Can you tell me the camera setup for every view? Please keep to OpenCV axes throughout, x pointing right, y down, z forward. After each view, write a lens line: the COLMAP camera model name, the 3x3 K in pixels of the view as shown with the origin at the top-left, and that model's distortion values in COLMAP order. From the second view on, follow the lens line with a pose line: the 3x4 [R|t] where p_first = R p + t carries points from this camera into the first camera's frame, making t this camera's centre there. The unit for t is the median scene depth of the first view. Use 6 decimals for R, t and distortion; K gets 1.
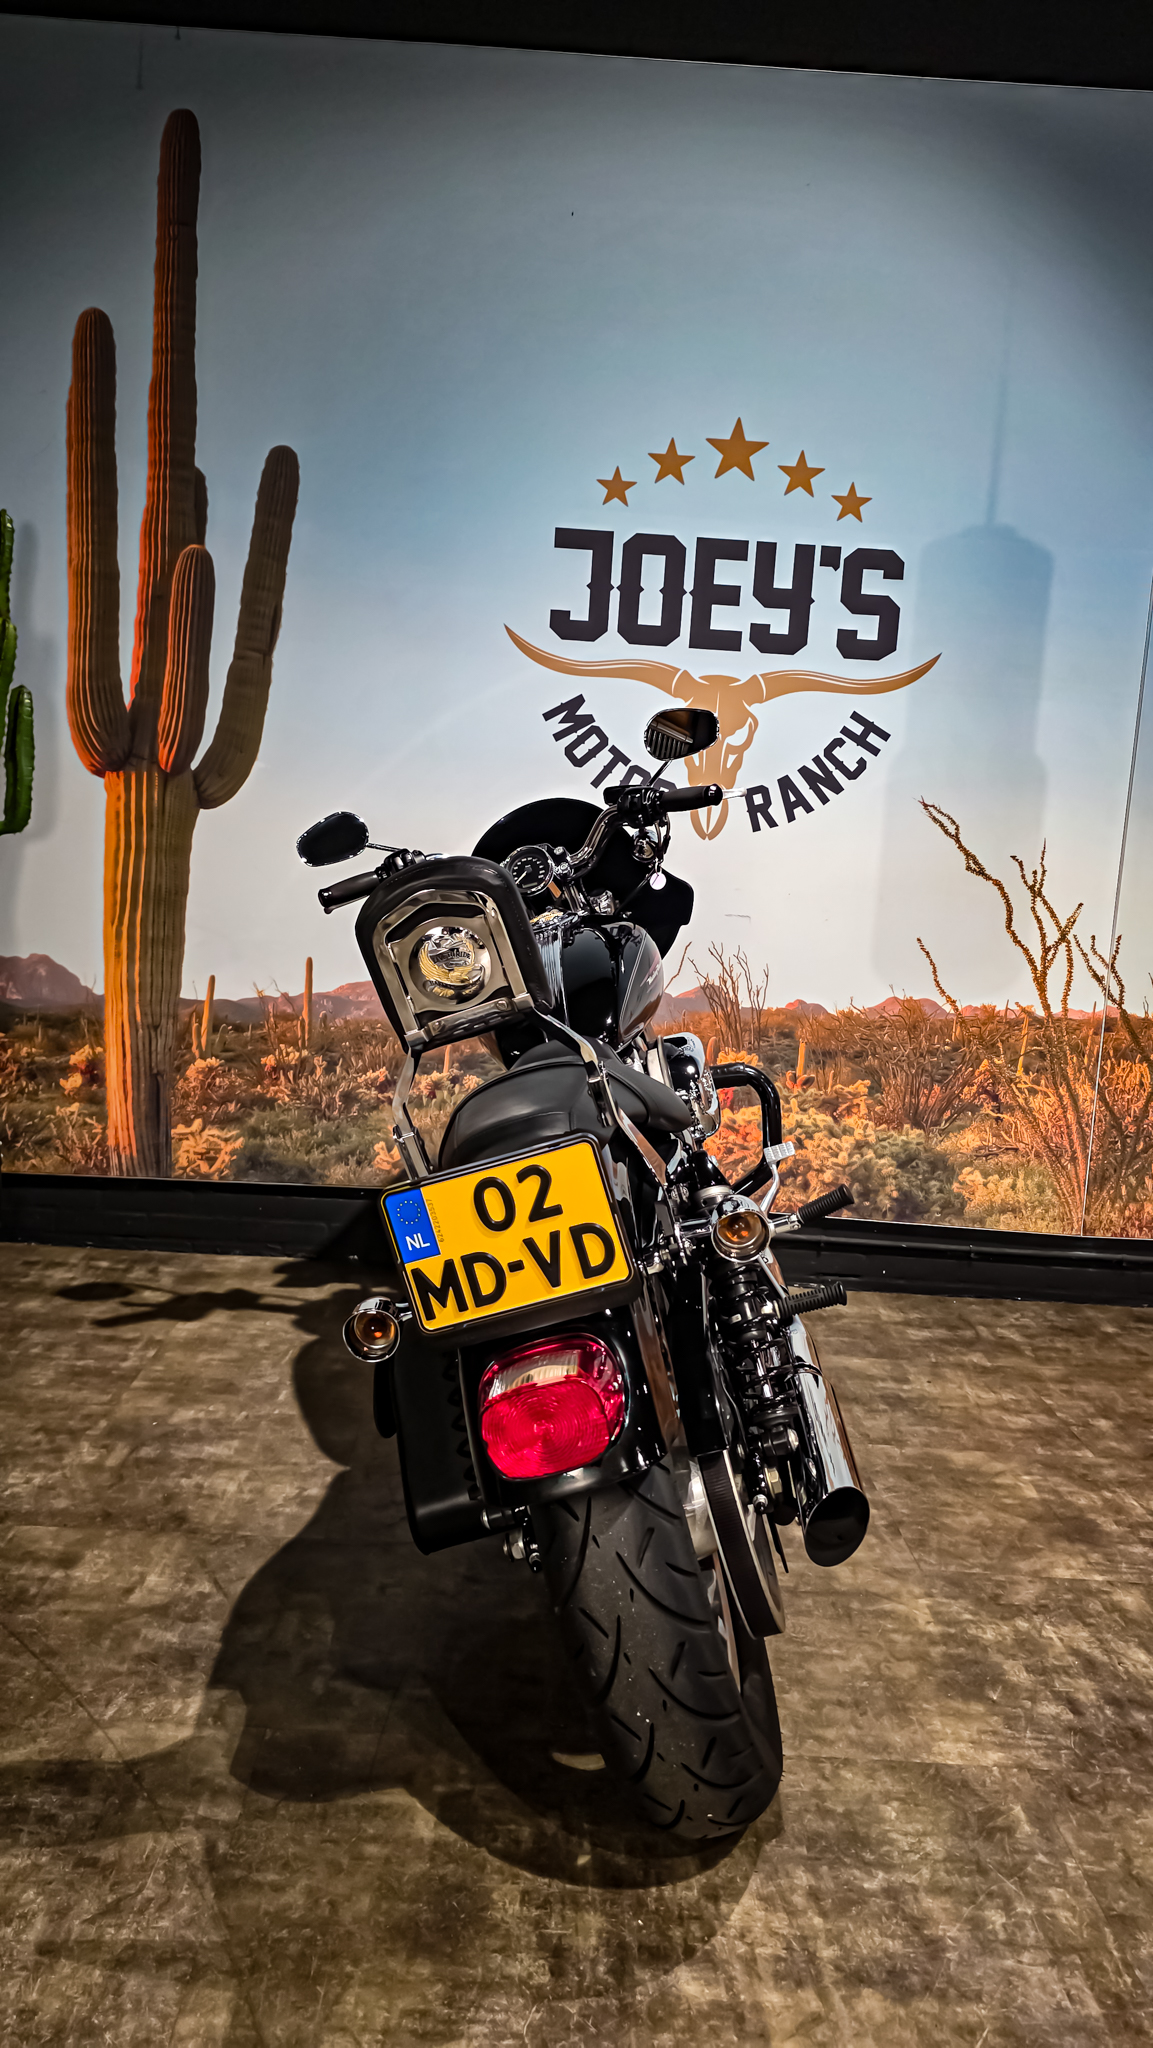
lens RADIAL K [[1389.0, 0, 546.6], [0, 1389.0, 1007.9], [0, 0, 1]] dist [0.046824, -0.052942]
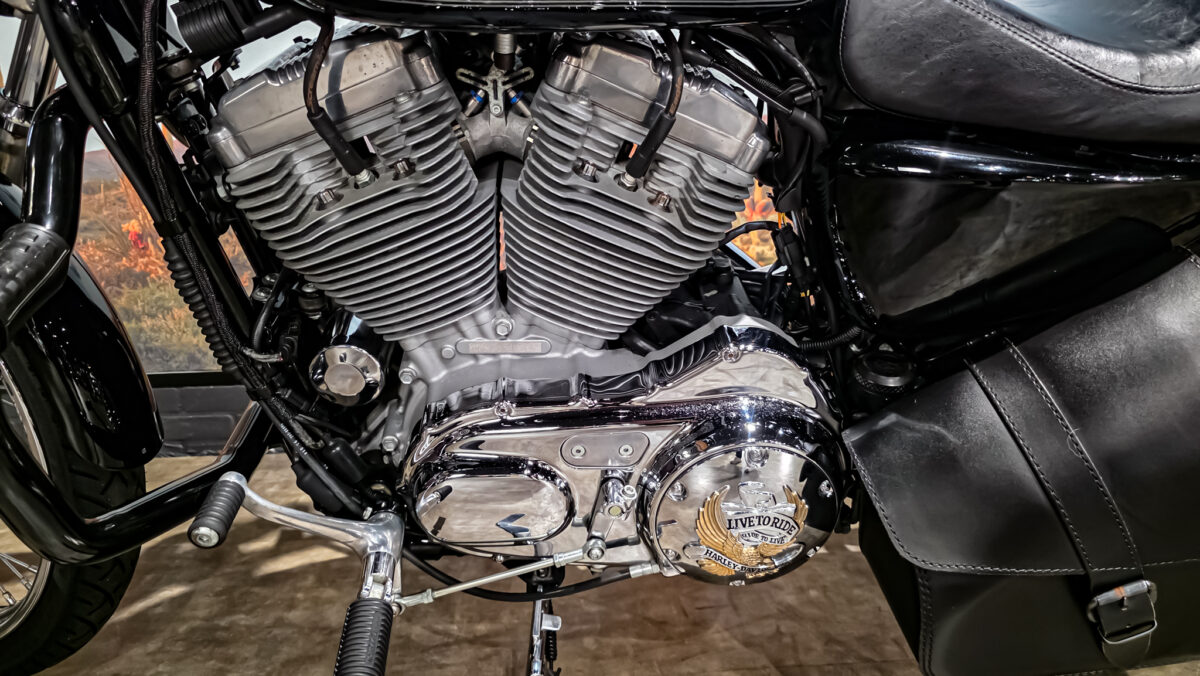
lens RADIAL K [[813.9, 0, 605.4], [0, 813.9, 334.5], [0, 0, 1]] dist [0.046824, -0.052942]
pose [[0.994118, -0.084753, 0.067430, 0.043948], [0.080691, 0.994880, 0.060850, 0.095987], [-0.072242, -0.055051, 0.995867, 0.490478]]
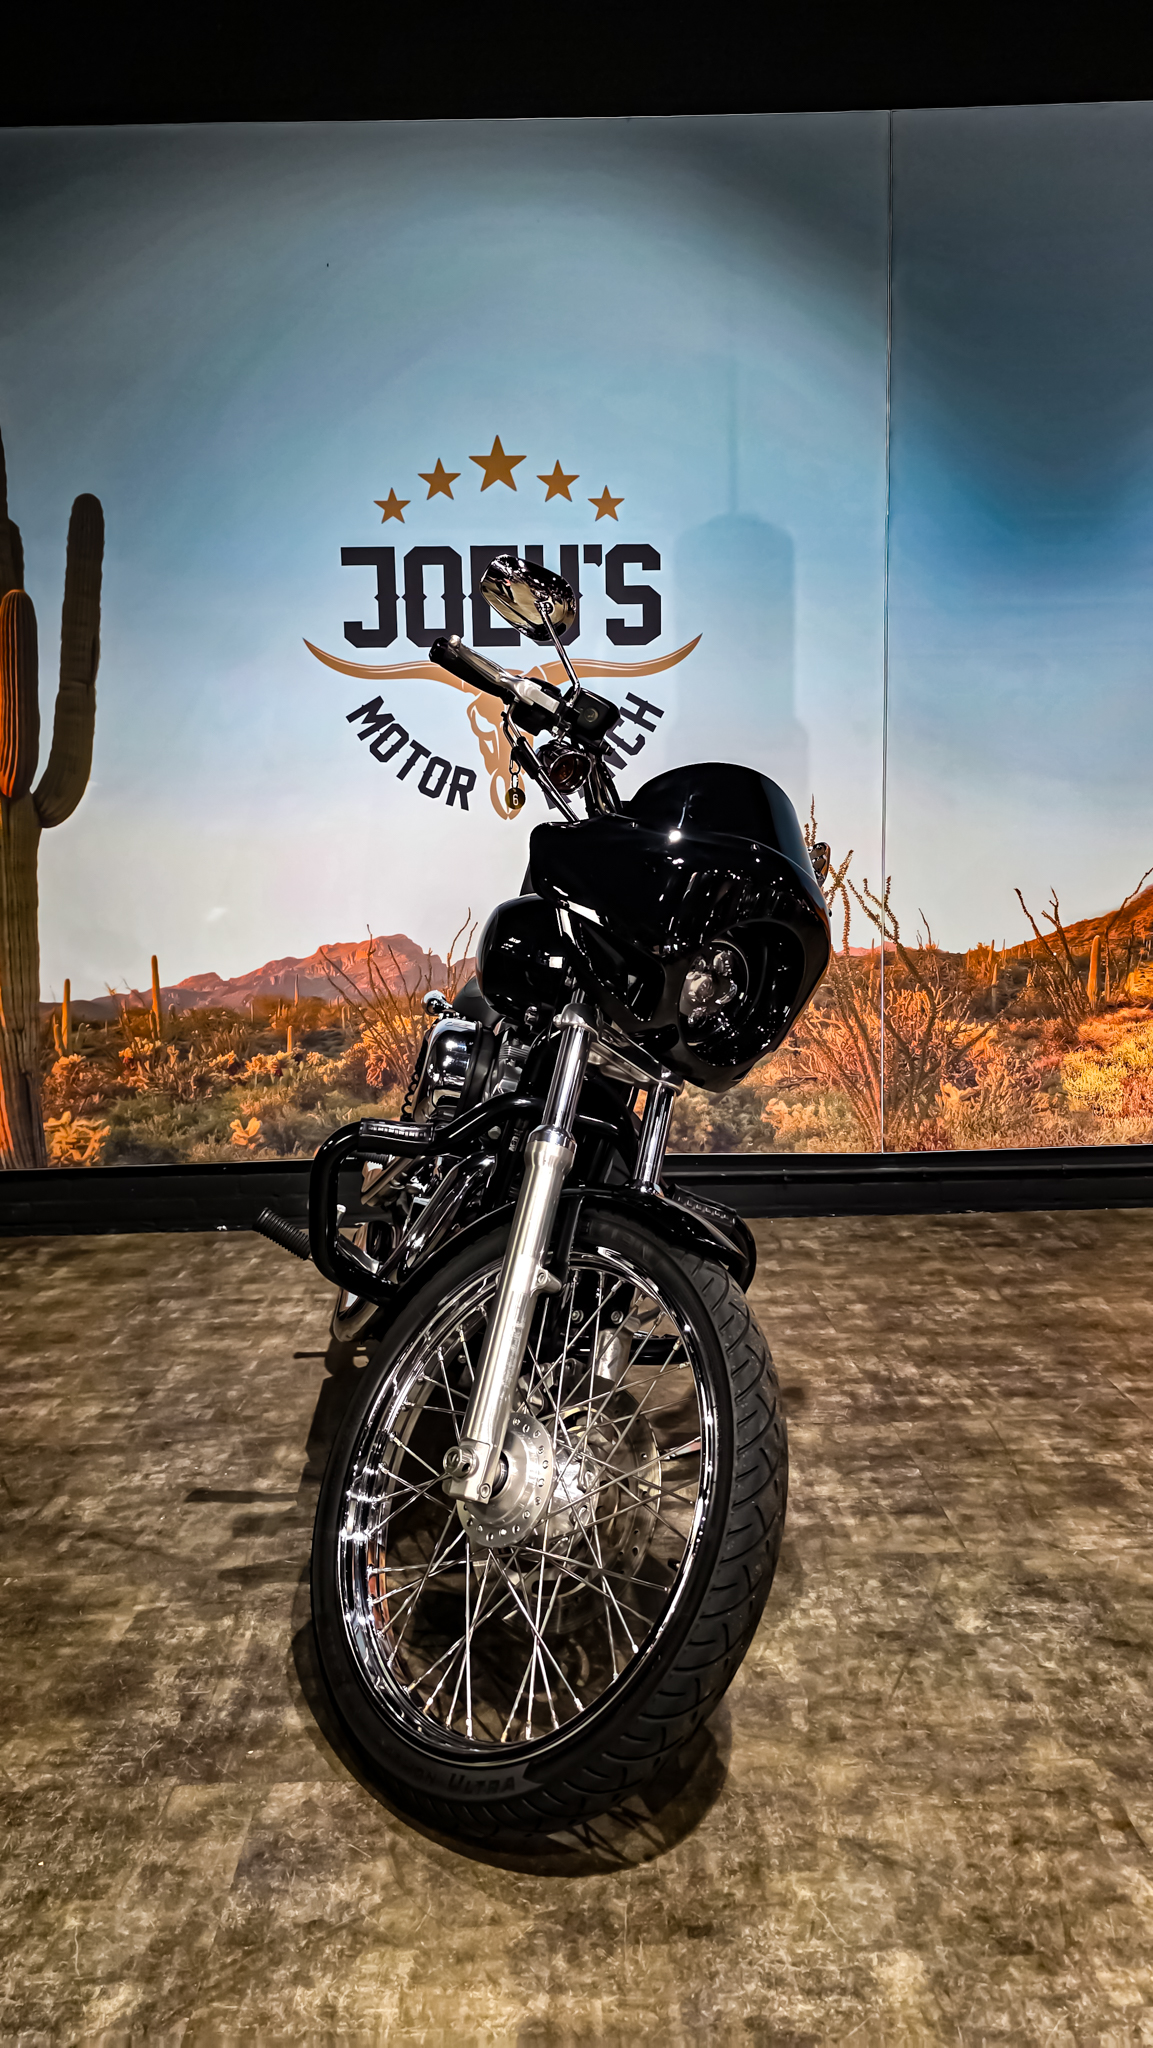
lens RADIAL K [[1389.0, 0, 580.3], [0, 1389.0, 1010.6], [0, 0, 1]] dist [0.046824, -0.052942]
pose [[0.996744, -0.080616, -0.001503, 0.160954], [0.080604, 0.996725, -0.006499, 0.040841], [0.002022, 0.006357, 0.999978, -0.094200]]
